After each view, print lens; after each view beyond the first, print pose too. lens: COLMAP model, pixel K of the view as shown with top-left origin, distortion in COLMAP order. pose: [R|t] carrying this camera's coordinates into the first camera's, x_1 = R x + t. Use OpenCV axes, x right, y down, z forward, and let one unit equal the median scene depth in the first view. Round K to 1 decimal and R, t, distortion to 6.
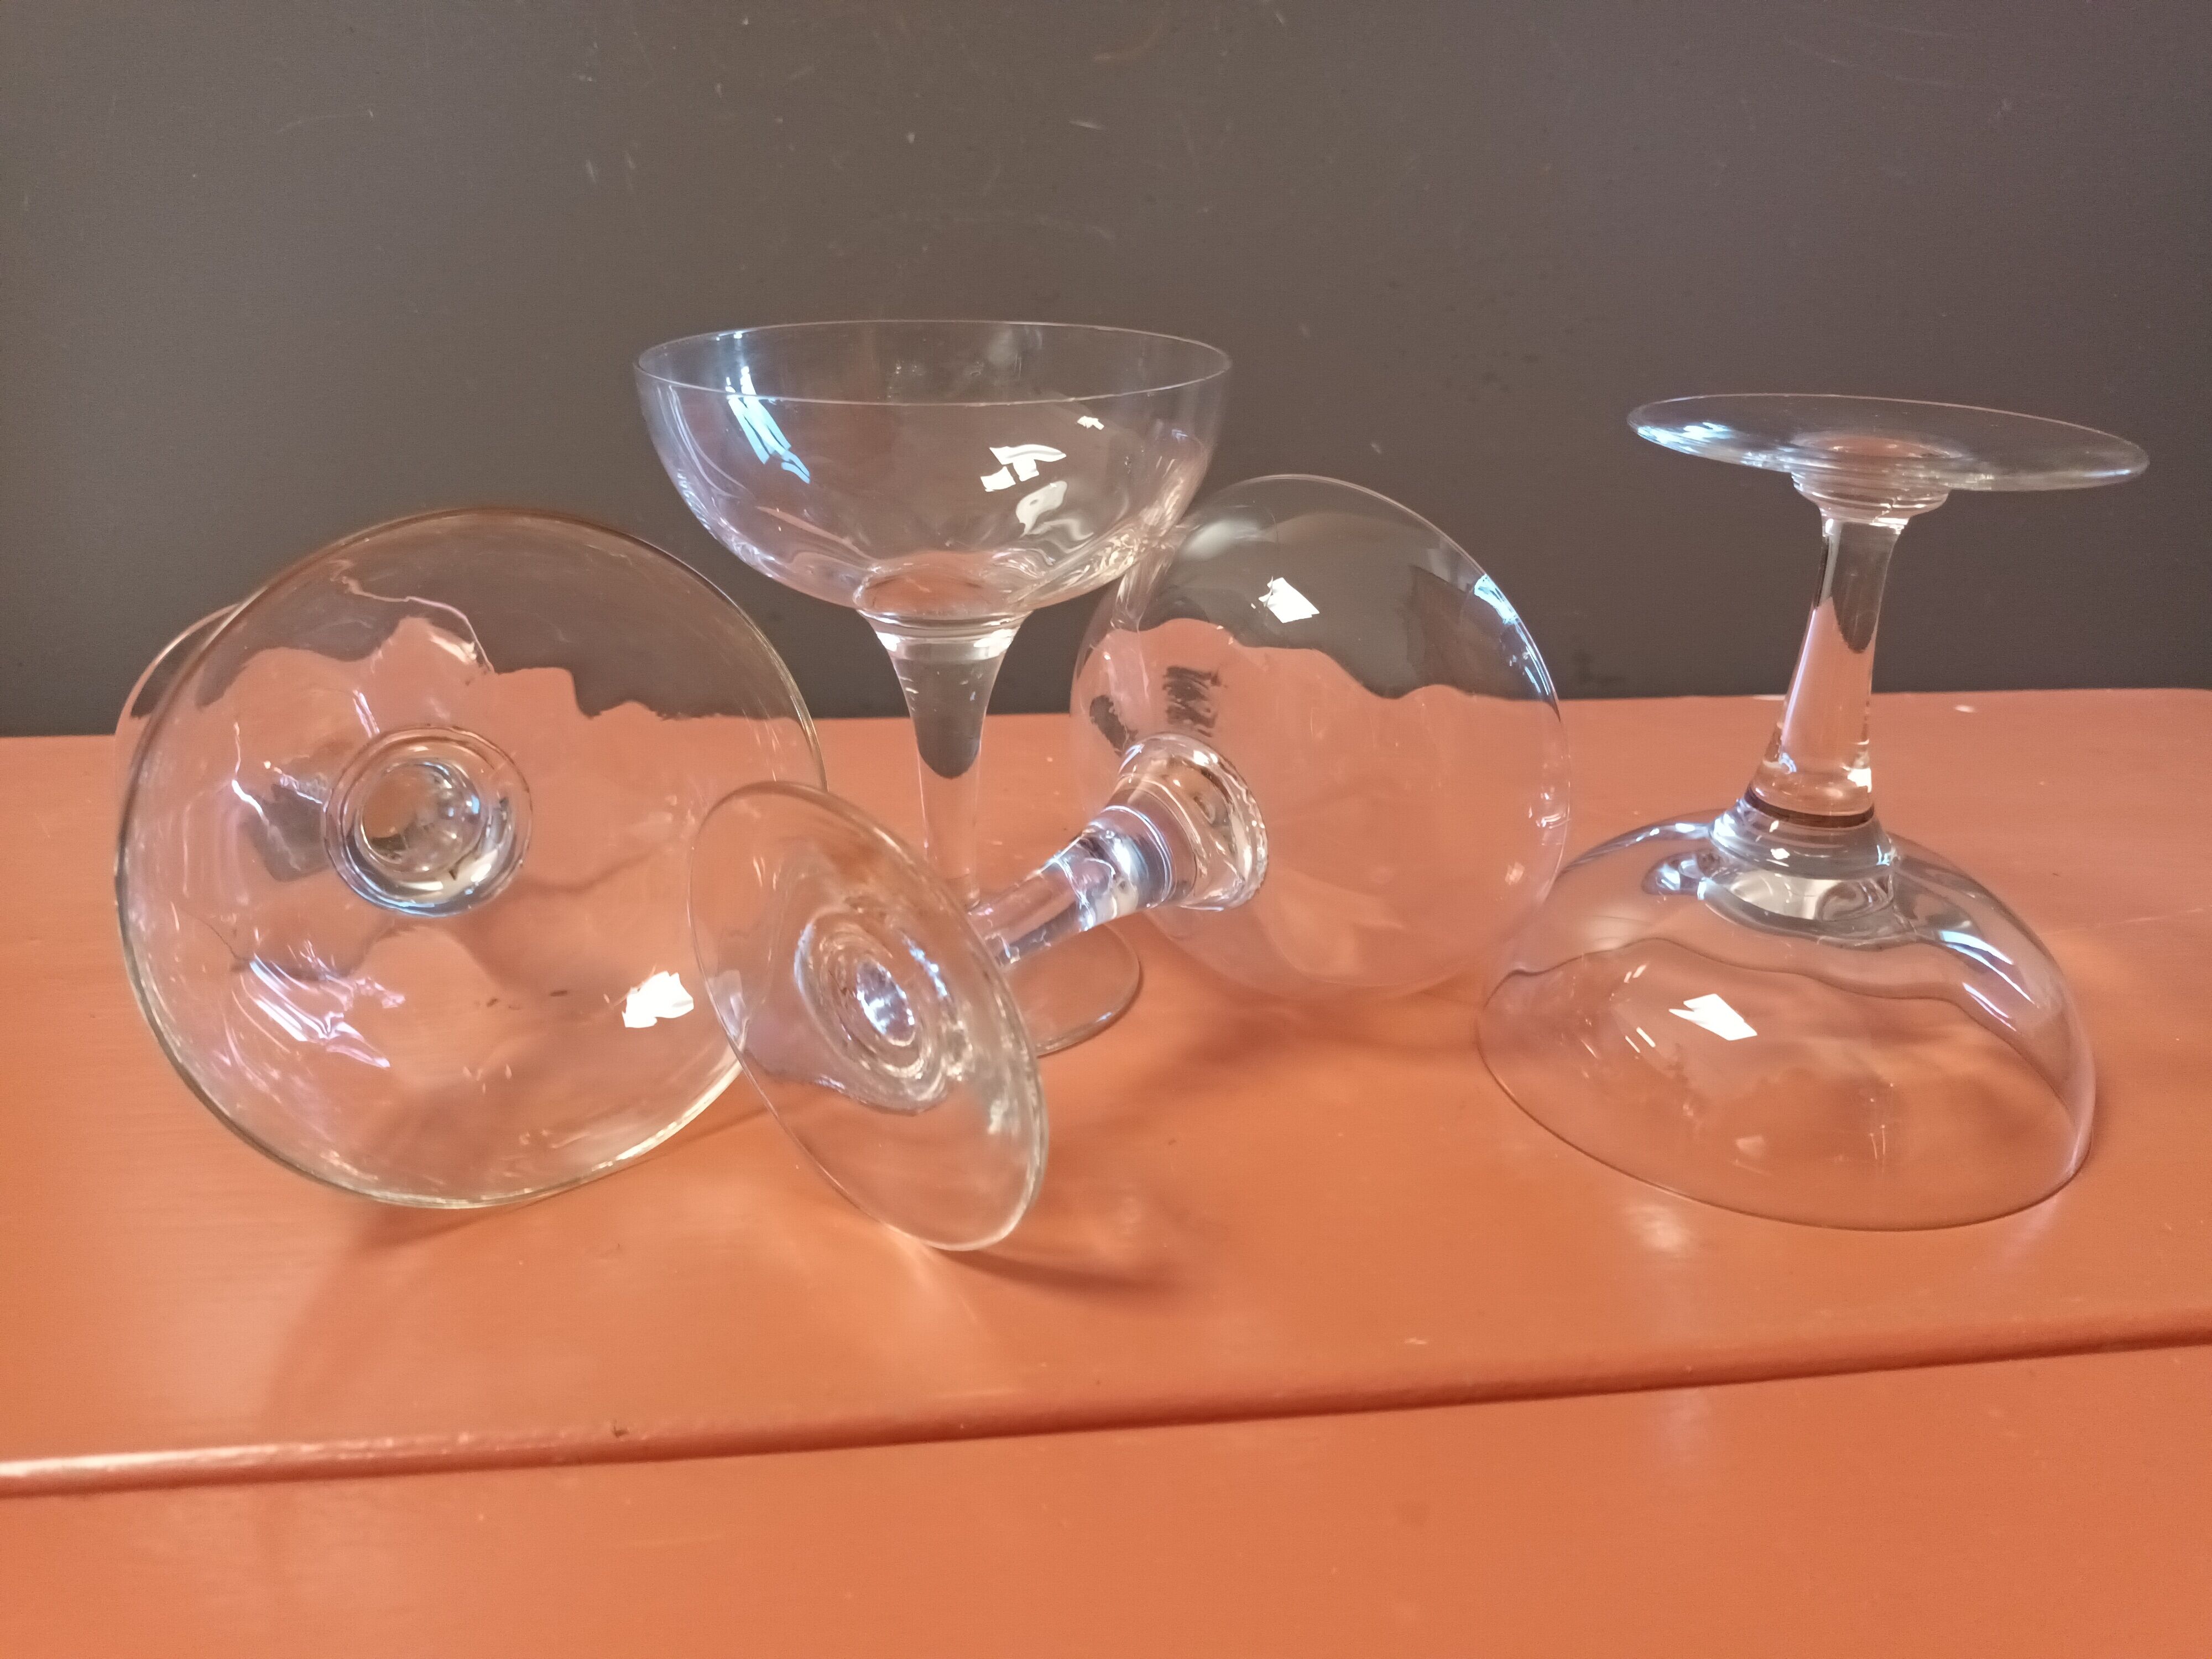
lens RADIAL K [[1657.8, 0, 1113.5], [0, 1657.8, 825.6], [0, 0, 1]] dist [0.007733, -0.085571]
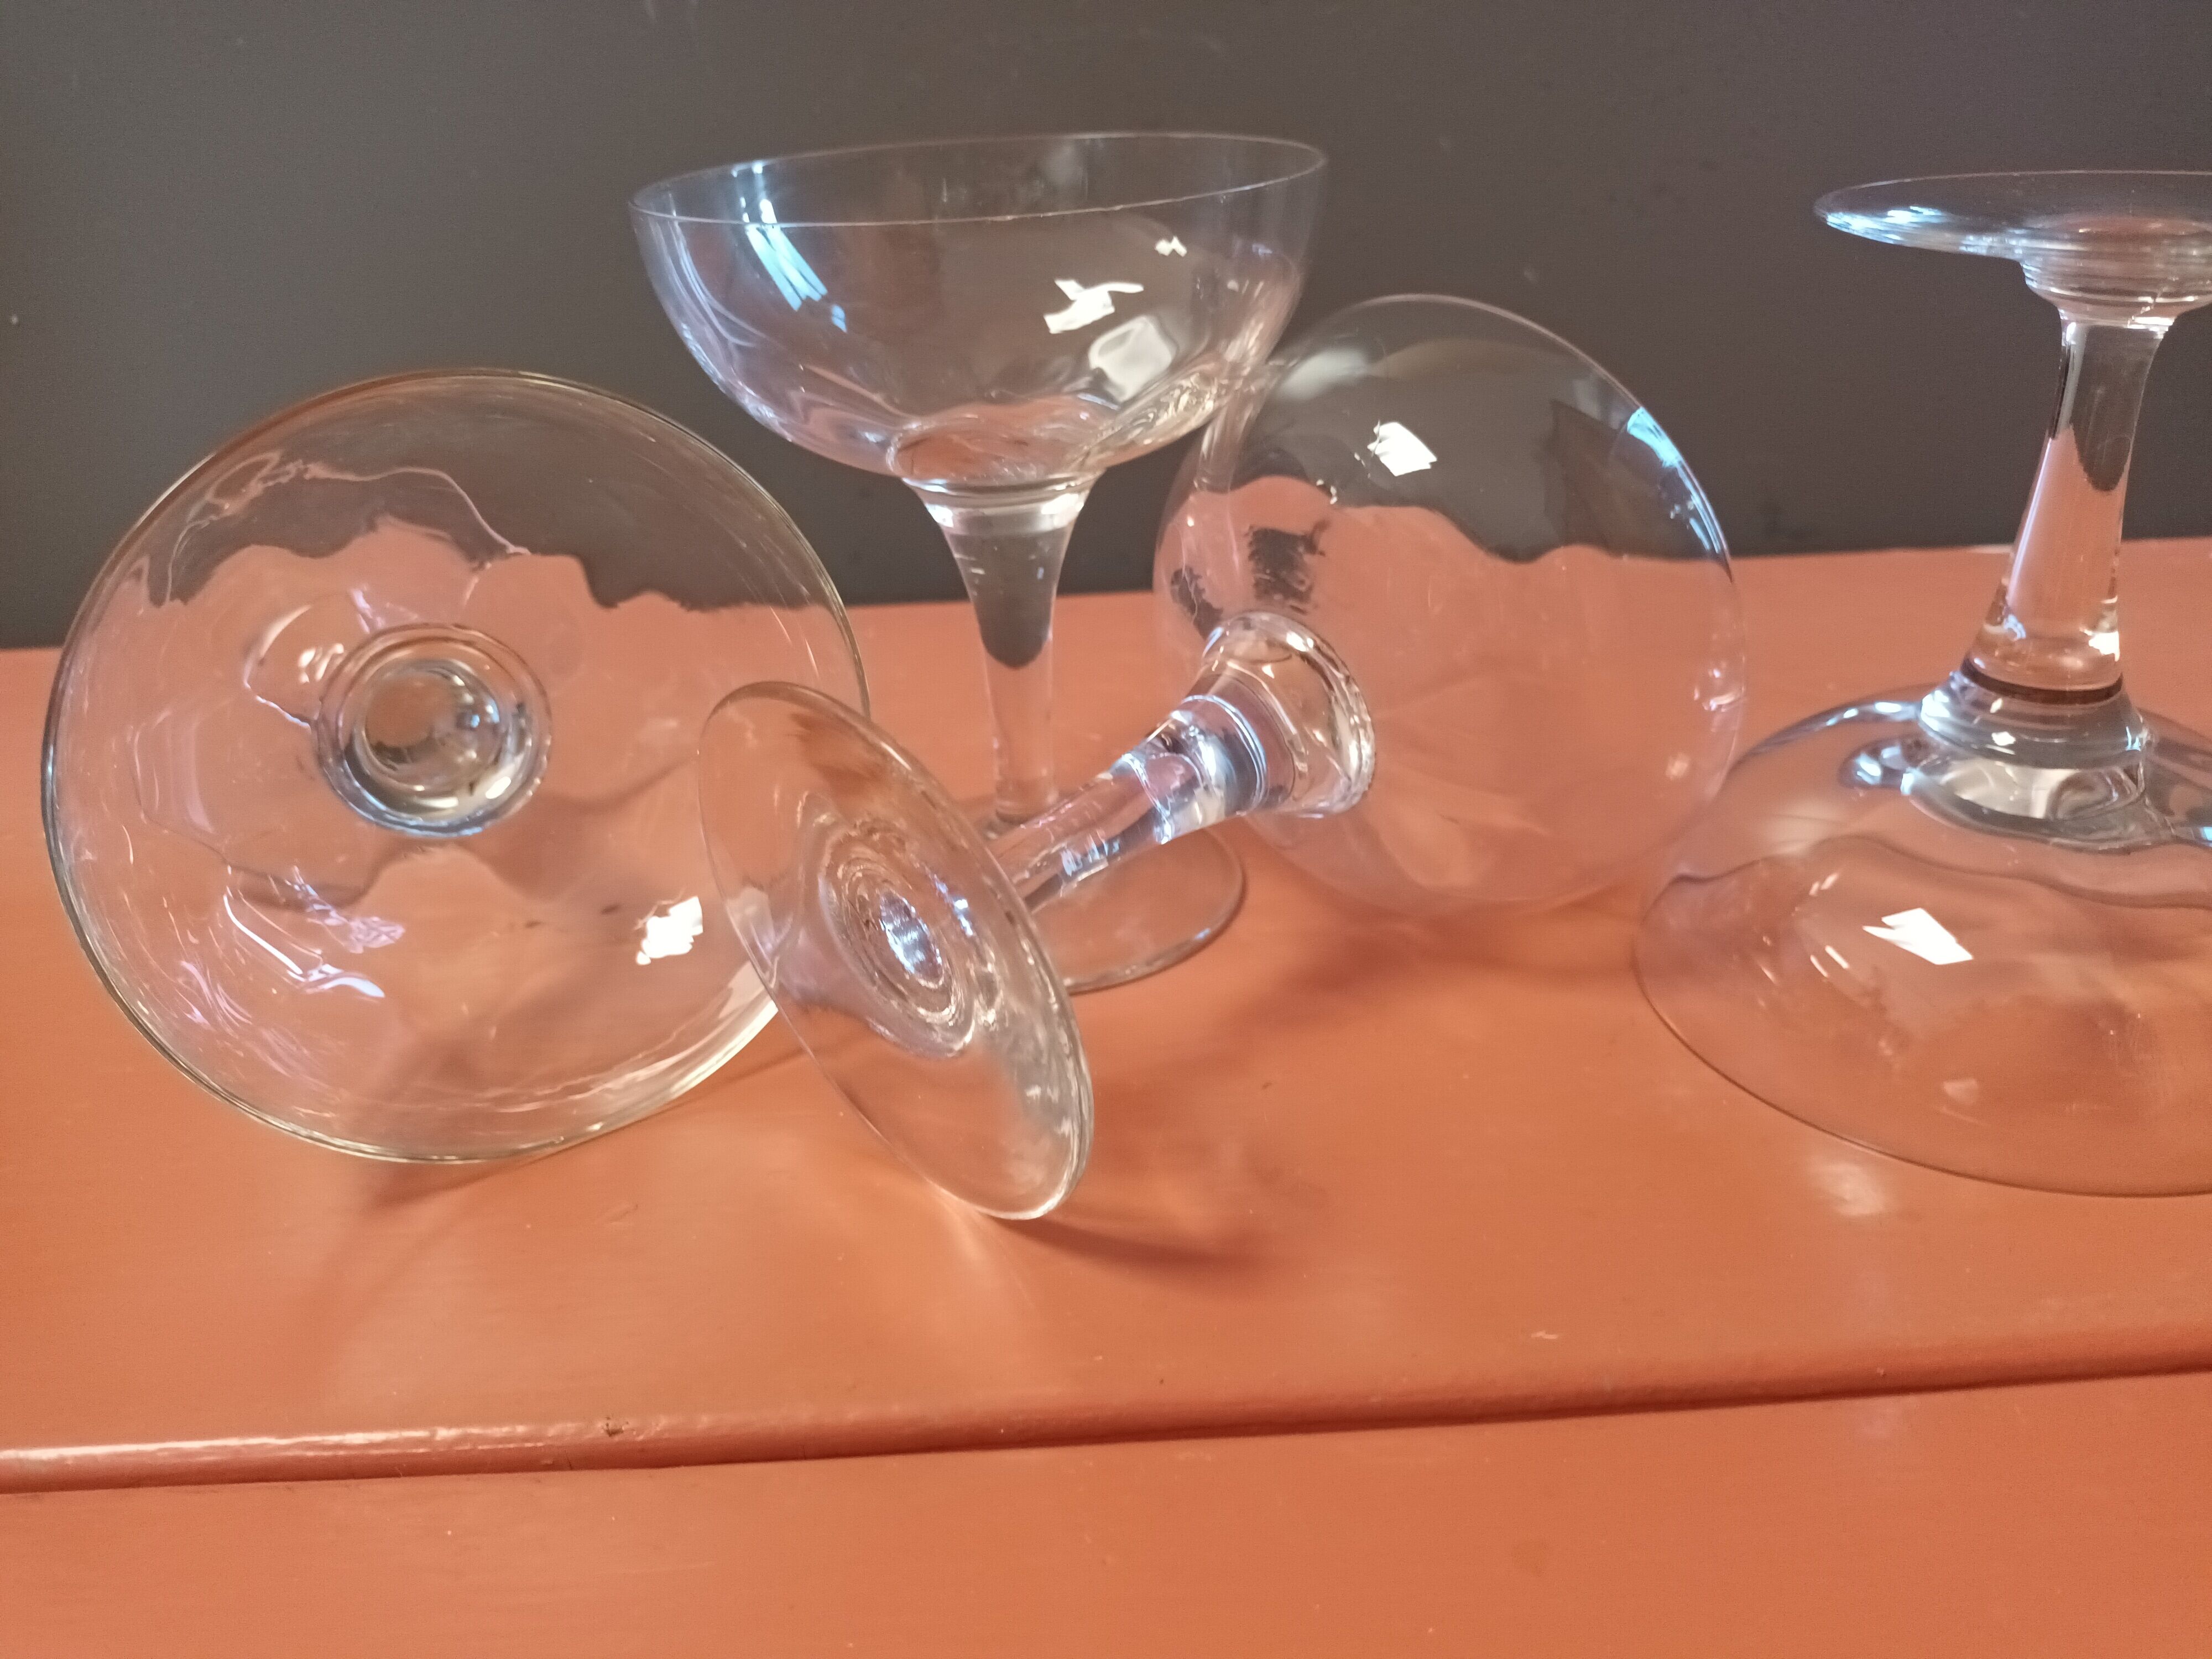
lens RADIAL K [[1699.8, 0, 1106.8], [0, 1699.8, 828.6], [0, 0, 1]] dist [-0.008707, -0.070847]
pose [[0.994576, -0.013978, -0.103073, 0.043271], [0.021556, 0.997115, 0.072778, -0.009057], [0.101758, -0.074605, 0.992008, 0.117112]]
